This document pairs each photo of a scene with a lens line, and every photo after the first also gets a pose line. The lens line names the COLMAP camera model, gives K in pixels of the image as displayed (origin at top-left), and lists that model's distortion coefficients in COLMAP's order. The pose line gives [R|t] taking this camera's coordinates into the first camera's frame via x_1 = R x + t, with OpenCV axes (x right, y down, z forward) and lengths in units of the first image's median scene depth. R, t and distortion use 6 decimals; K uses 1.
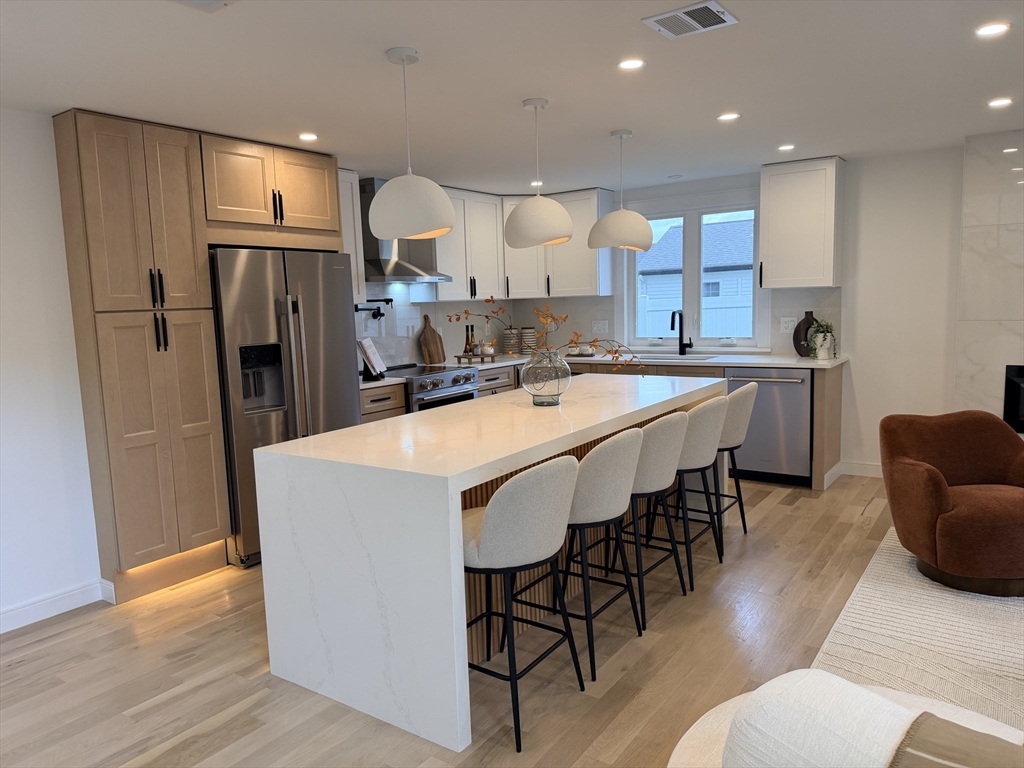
lens RADIAL K [[716.0, 0, 505.7], [0, 716.0, 391.4], [0, 0, 1]] dist [0.048060, -0.067174]
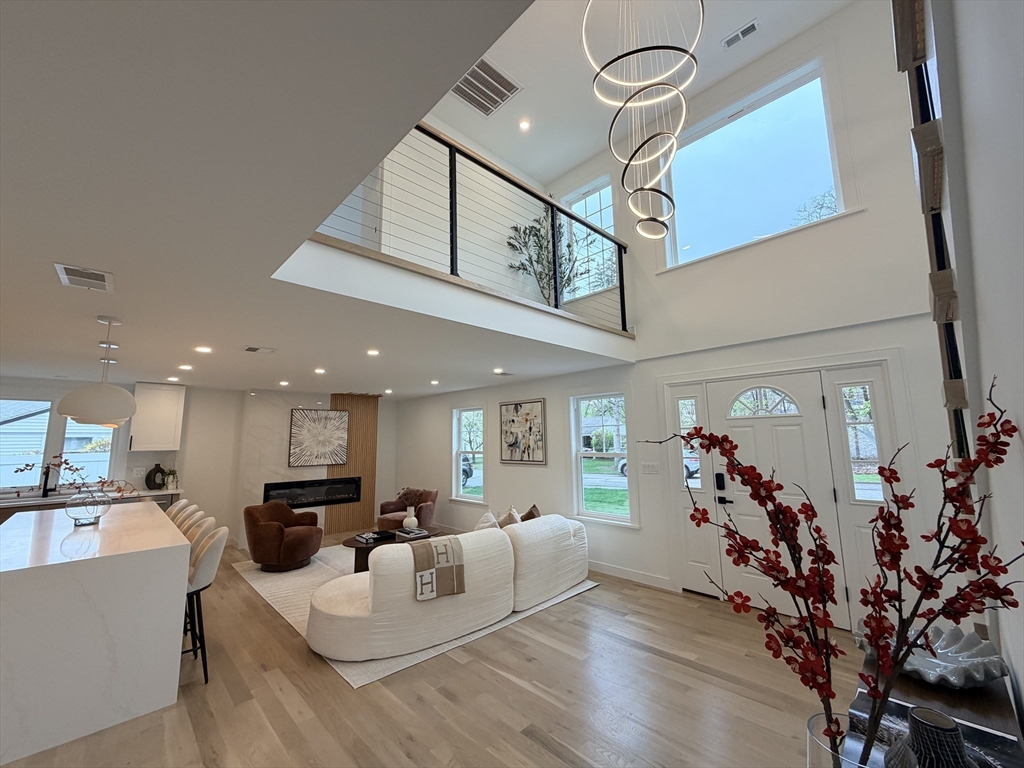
lens RADIAL K [[407.7, 0, 508.7], [0, 407.7, 384.6], [0, 0, 1]] dist [-0.004020, 0.001654]
pose [[0.183623, 0.163999, 0.969220, -0.585573], [0.134866, 0.972458, -0.190098, 0.012642], [-0.973701, 0.165621, 0.156447, -0.070318]]
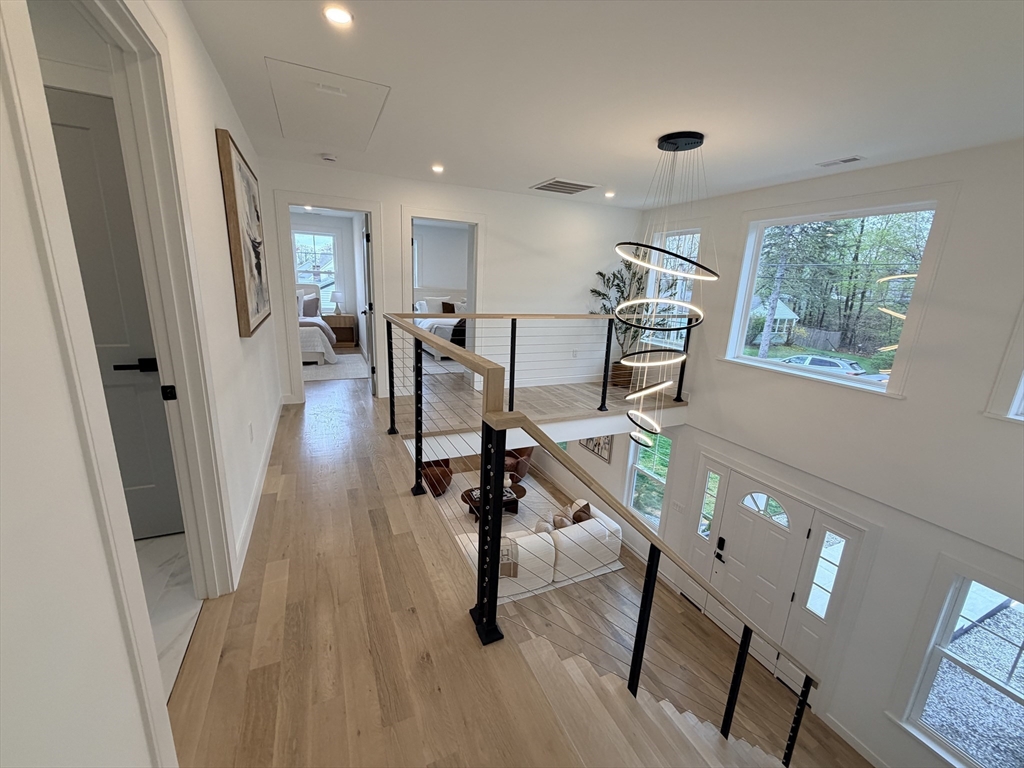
lens RADIAL K [[407.7, 0, 511.8], [0, 407.7, 385.0], [0, 0, 1]] dist [-0.004020, 0.001654]
pose [[0.495832, -0.158726, 0.853790, -0.796181], [0.049689, 0.986729, 0.154584, -0.545437], [-0.866996, -0.034223, 0.497139, -0.399162]]
